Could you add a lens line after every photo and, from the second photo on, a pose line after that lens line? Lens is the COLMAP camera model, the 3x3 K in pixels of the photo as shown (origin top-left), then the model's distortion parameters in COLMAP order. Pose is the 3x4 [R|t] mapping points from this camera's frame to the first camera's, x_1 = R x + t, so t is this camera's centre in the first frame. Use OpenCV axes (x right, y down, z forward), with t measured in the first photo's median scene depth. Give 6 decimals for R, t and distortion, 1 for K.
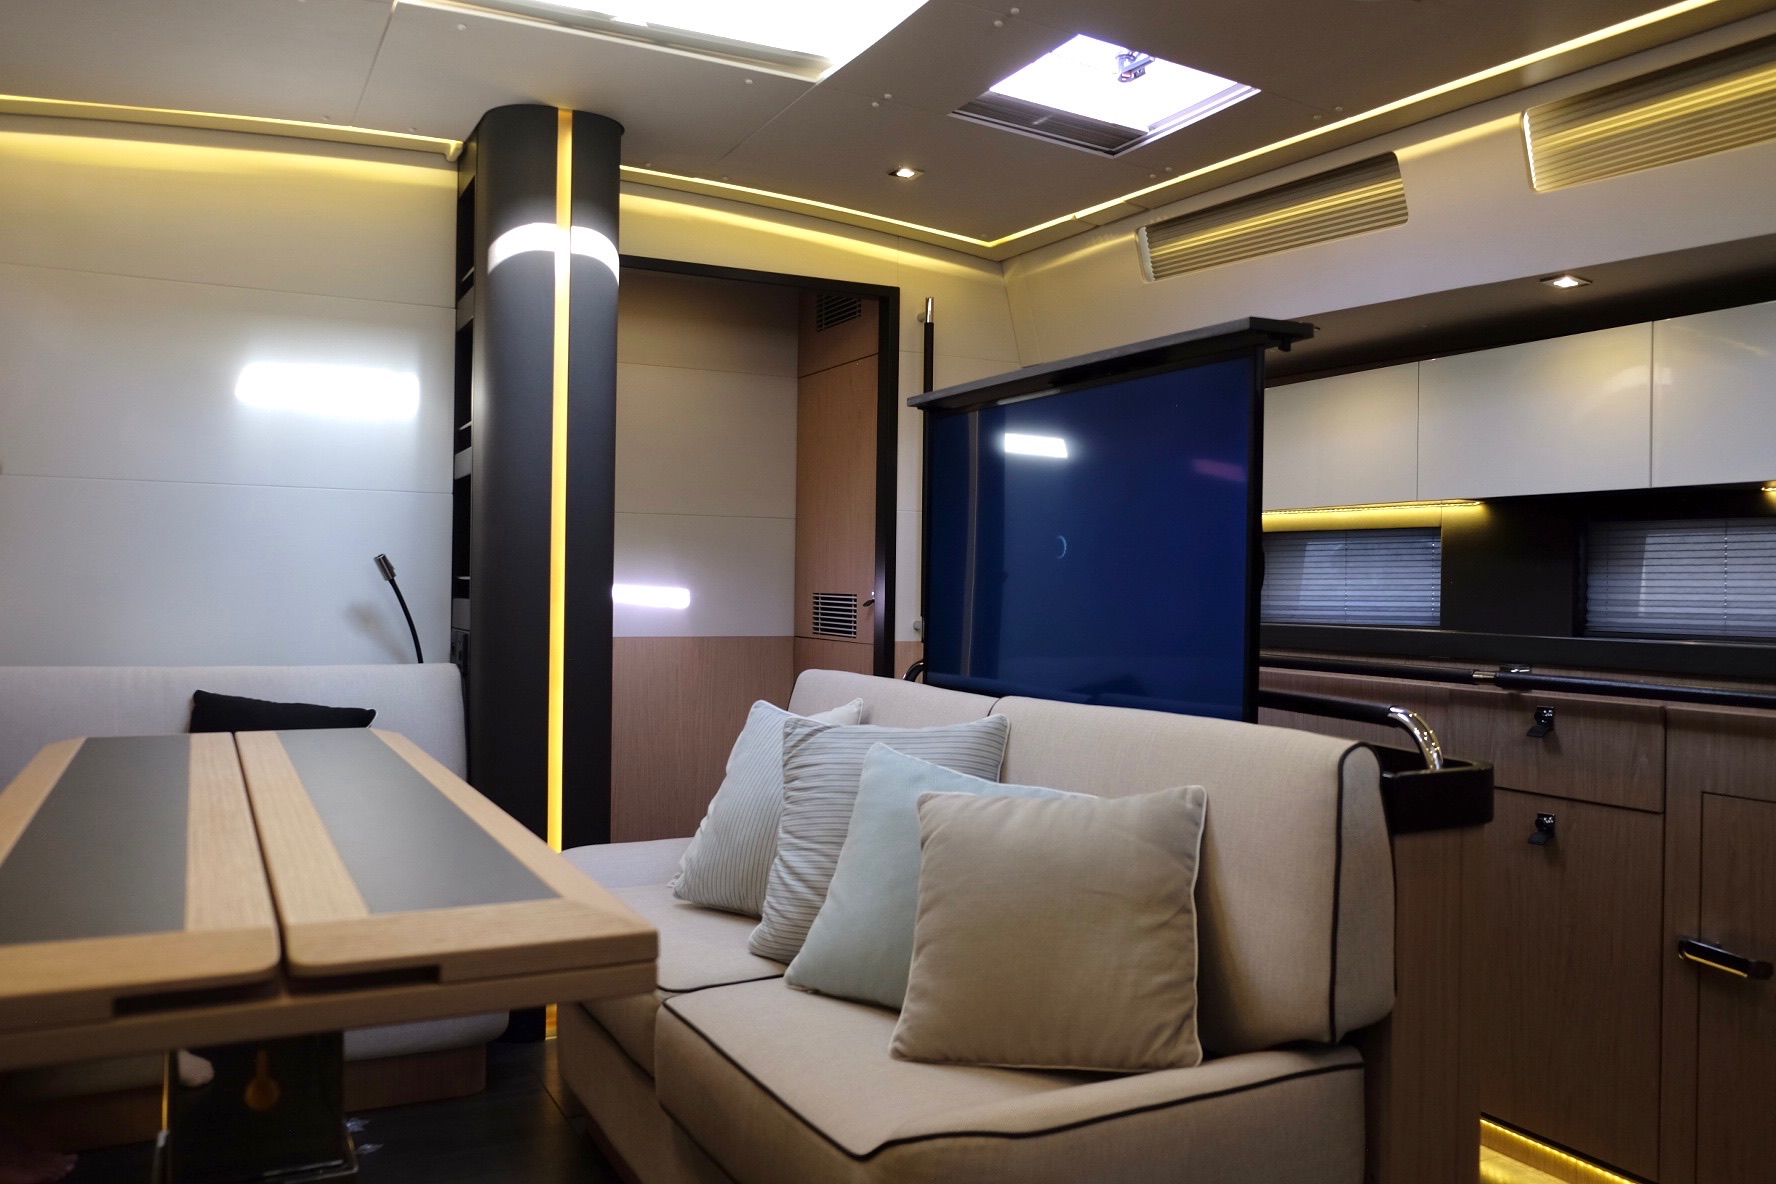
lens RADIAL K [[1373.3, 0, 887.7], [0, 1373.3, 578.3], [0, 0, 1]] dist [-0.041171, 0.034771]
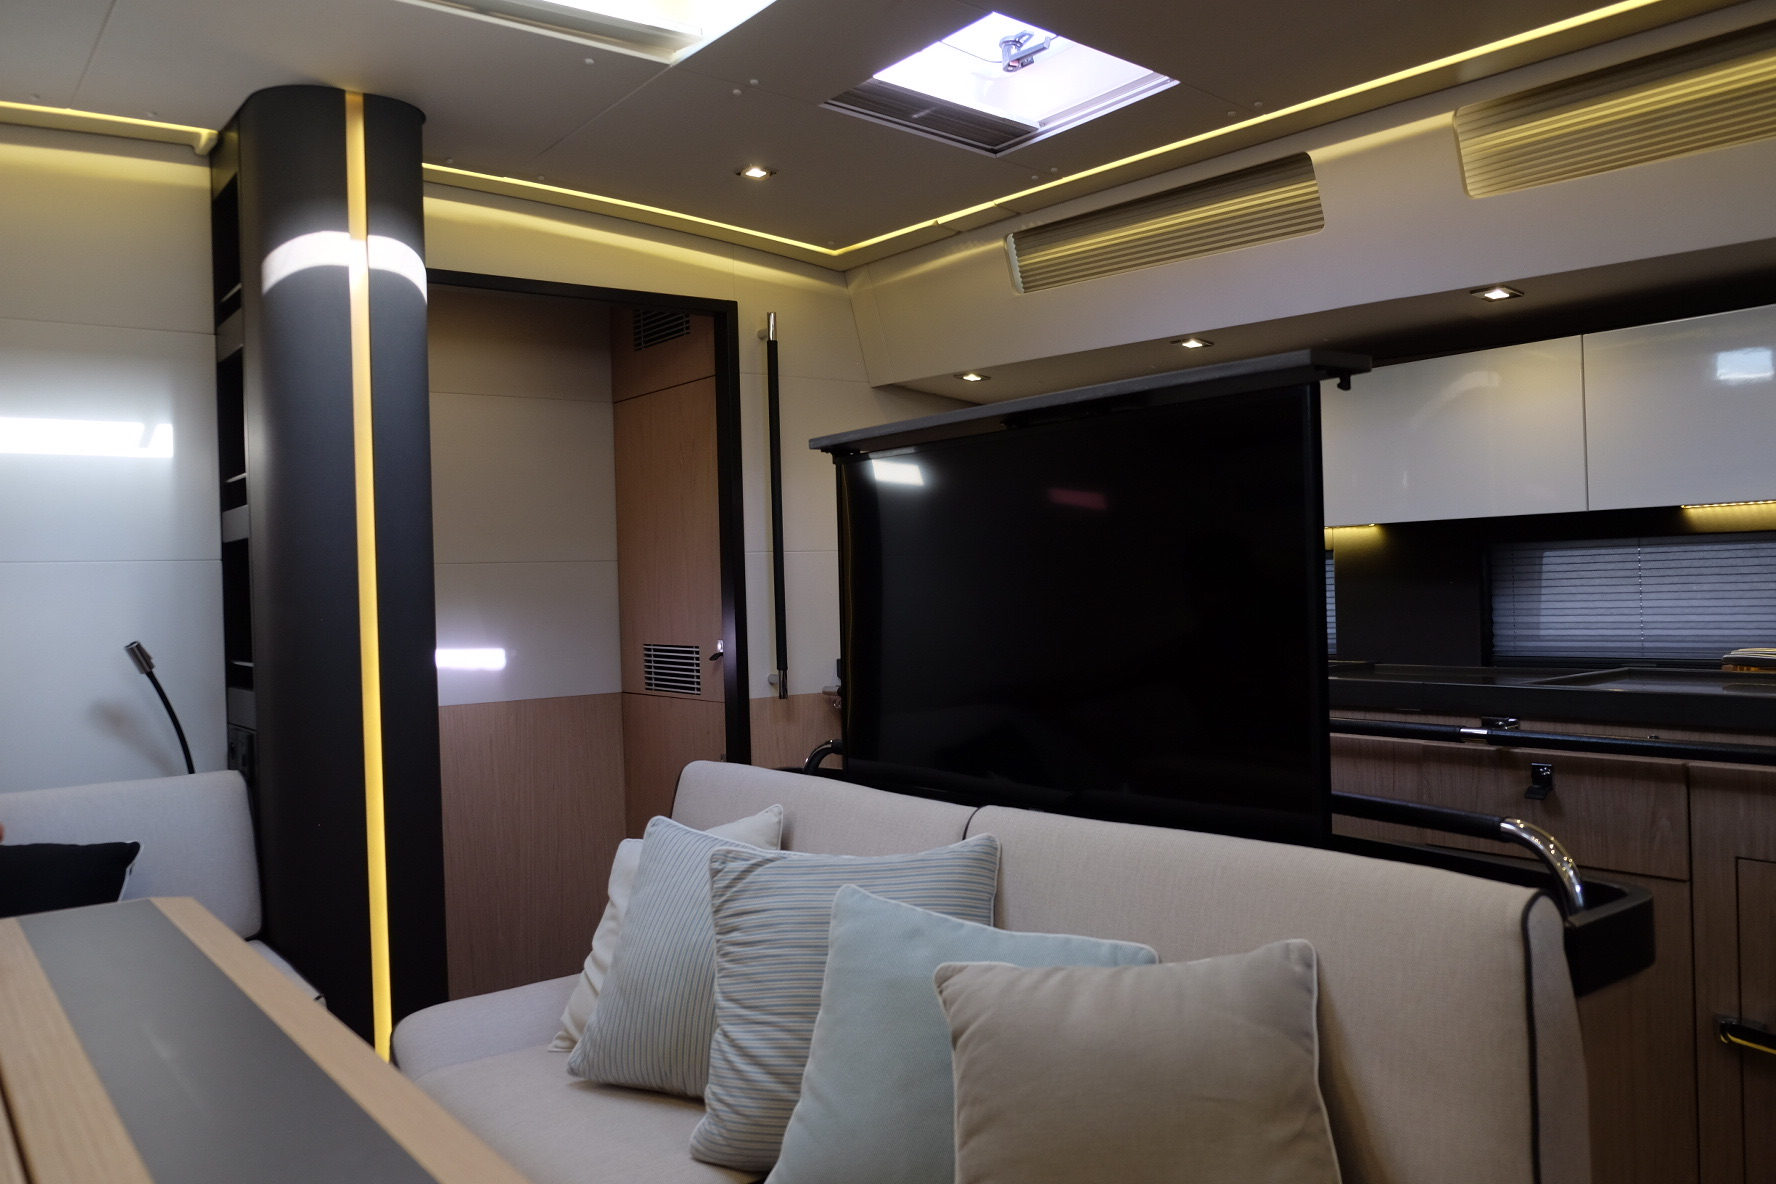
lens RADIAL K [[1373.3, 0, 888.5], [0, 1373.3, 580.6], [0, 0, 1]] dist [-0.041171, 0.034771]
pose [[0.983364, -0.044173, 0.176191, -0.084227], [0.044234, 0.999015, 0.003583, -0.042494], [-0.176175, 0.004270, 0.984350, 0.152171]]
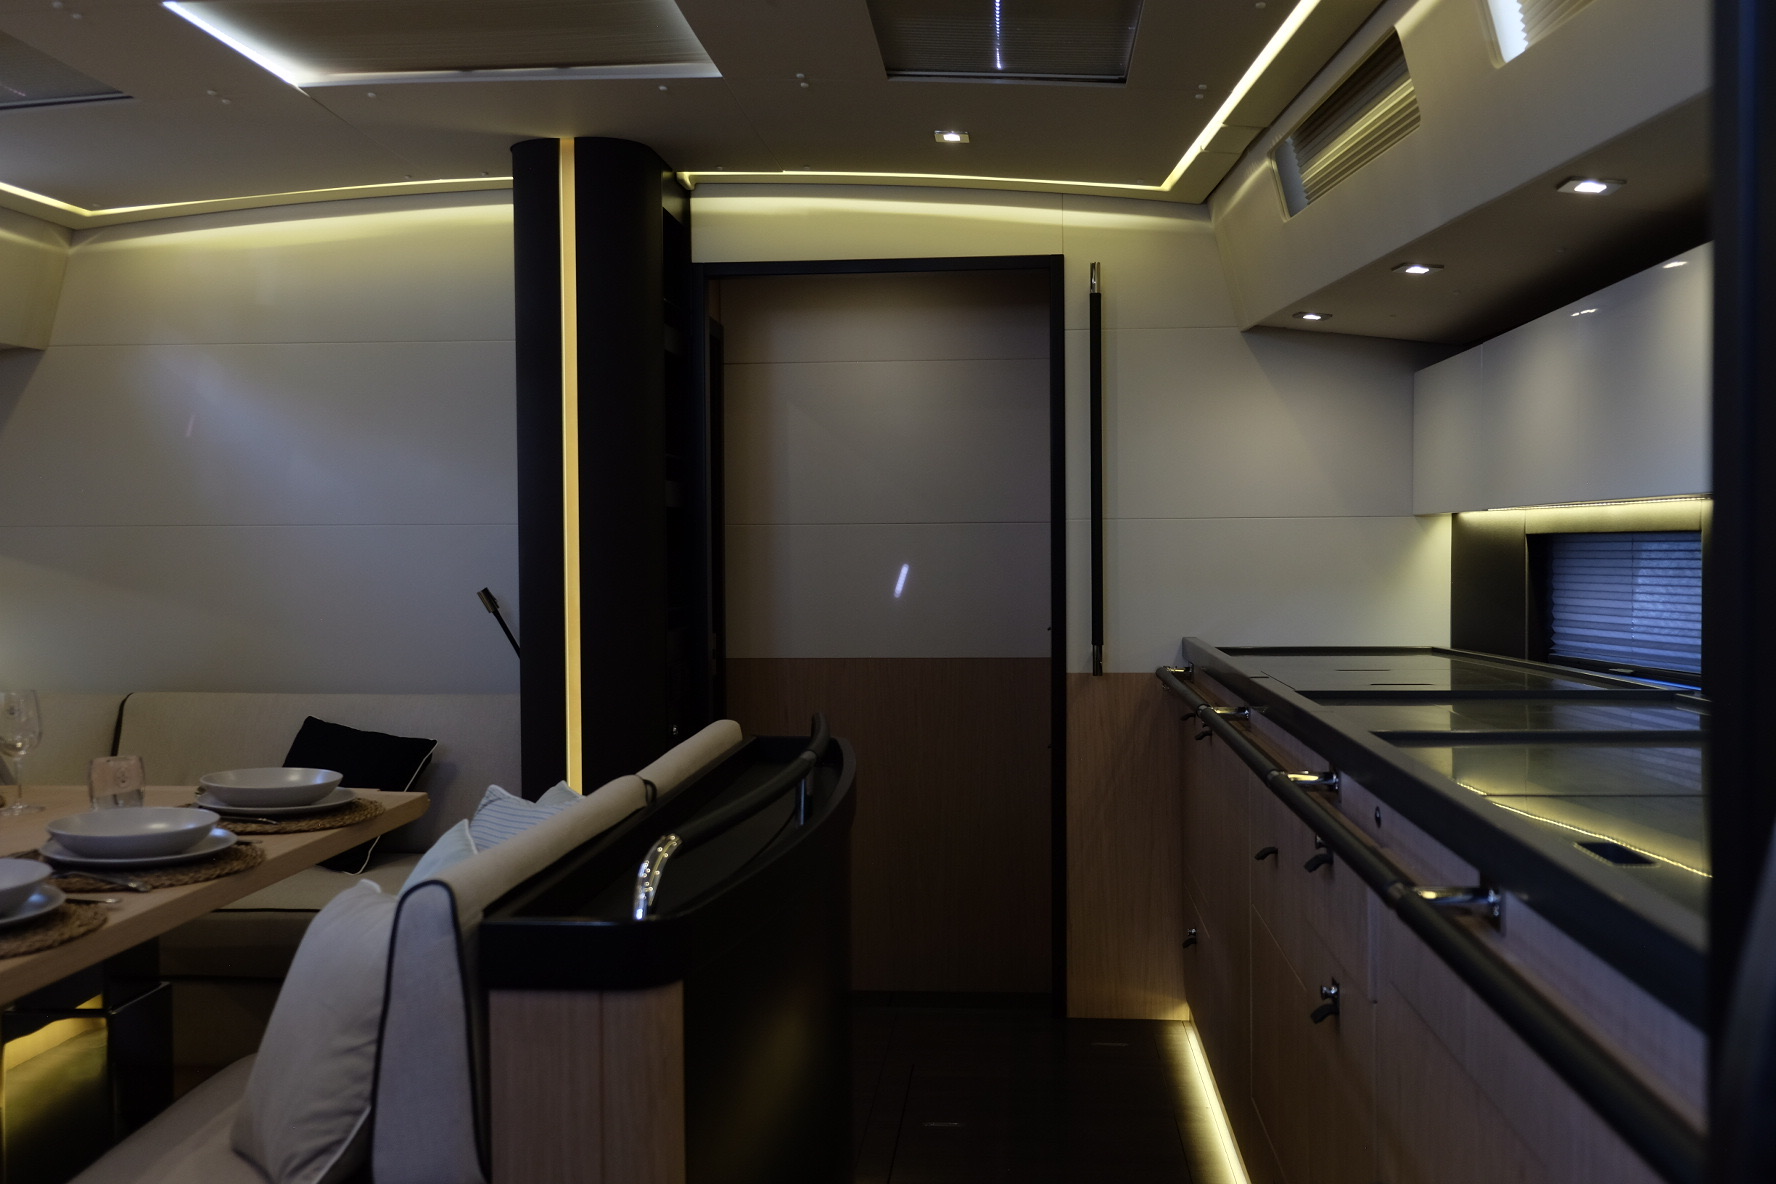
lens RADIAL K [[1583.7, 0, 897.8], [0, 1583.7, 576.1], [0, 0, 1]] dist [0.000242, 0.007885]
pose [[0.856403, -0.009645, -0.516218, 0.601057], [0.020461, 0.999674, 0.015266, -0.044061], [0.515902, -0.023636, 0.856321, 0.151086]]
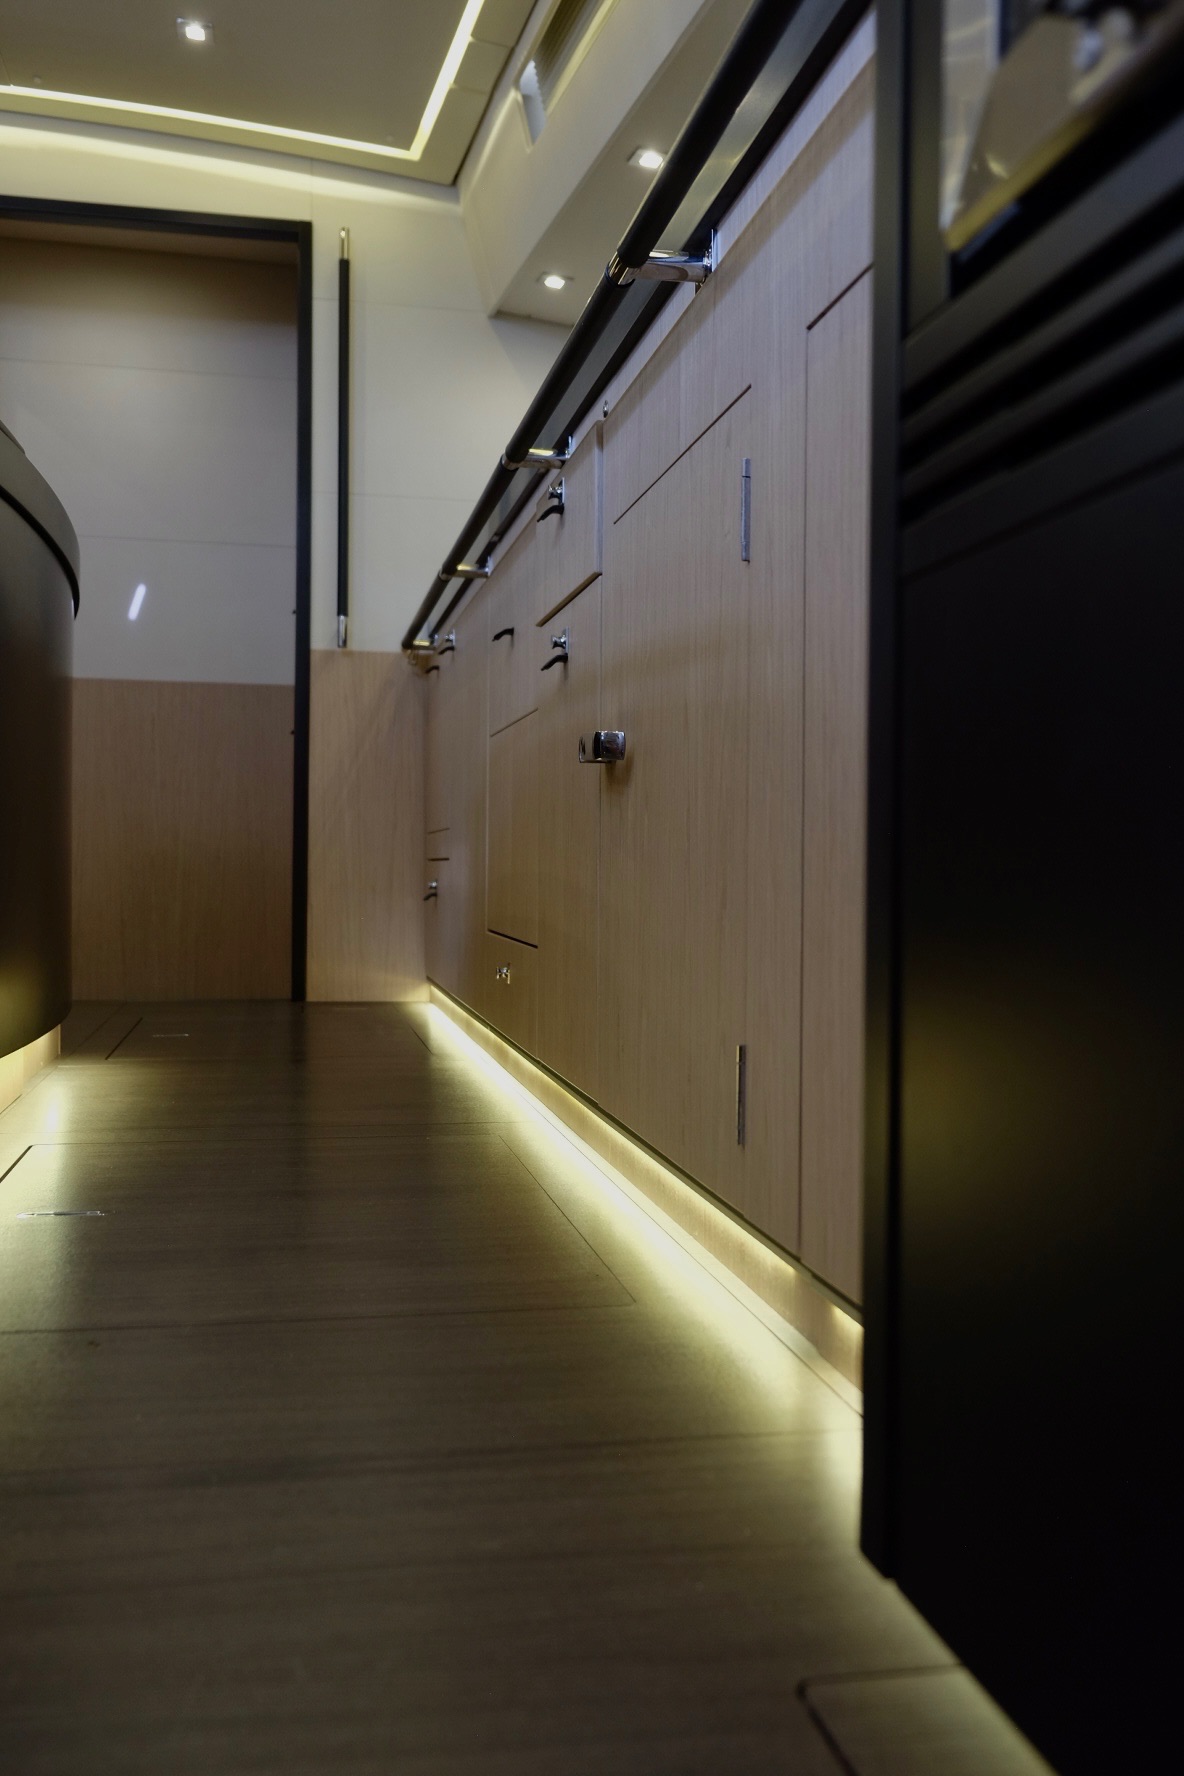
lens RADIAL K [[1583.7, 0, 585.5], [0, 1583.7, 889.0], [0, 0, 1]] dist [0.000242, 0.007885]
pose [[0.964208, 0.001344, -0.265143, 0.603139], [0.003822, 0.999813, 0.018969, 0.249749], [0.265119, -0.019304, 0.964022, 0.152834]]
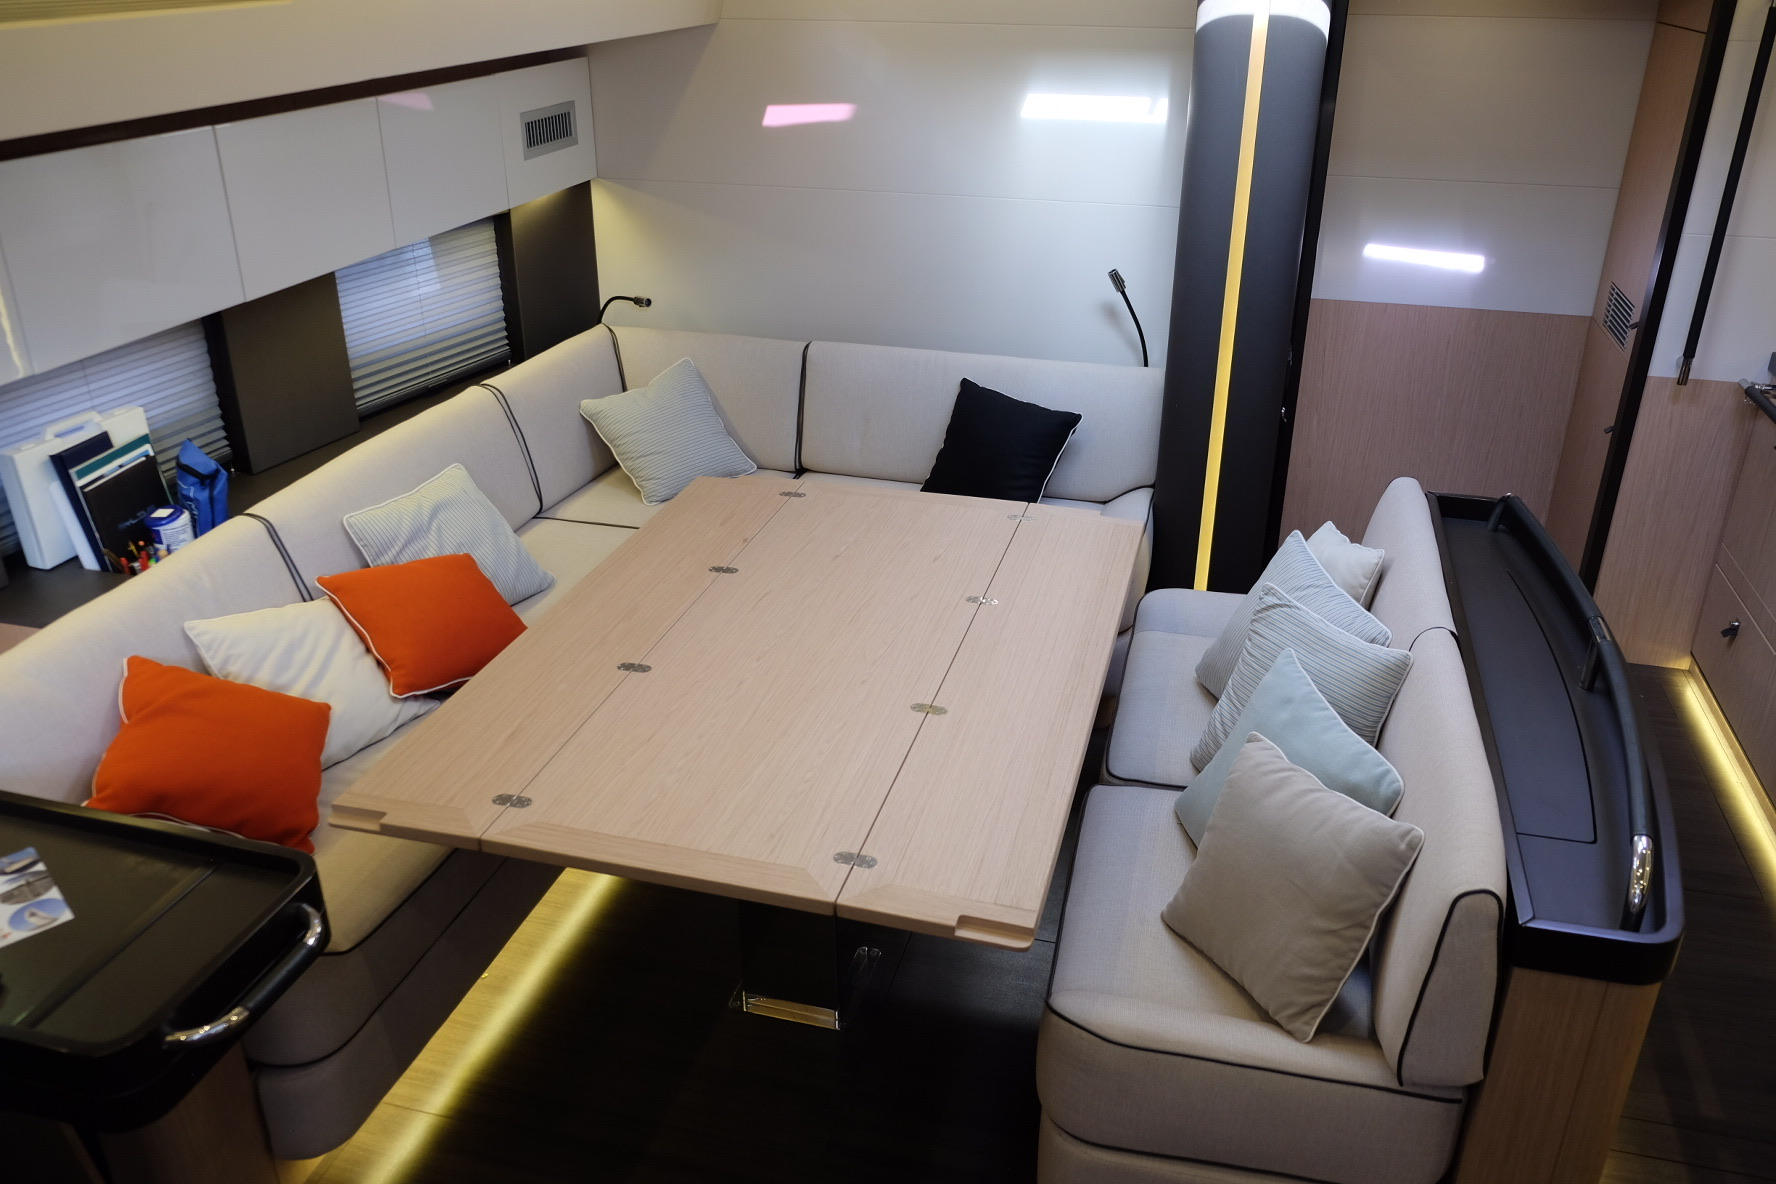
lens RADIAL K [[1373.3, 0, 892.8], [0, 1373.3, 587.9], [0, 0, 1]] dist [-0.041171, 0.034771]
pose [[0.742973, 0.273841, -0.610739, 0.319618], [0.013122, 0.906340, 0.422344, -0.308449], [0.669193, -0.321804, 0.669793, 0.004196]]
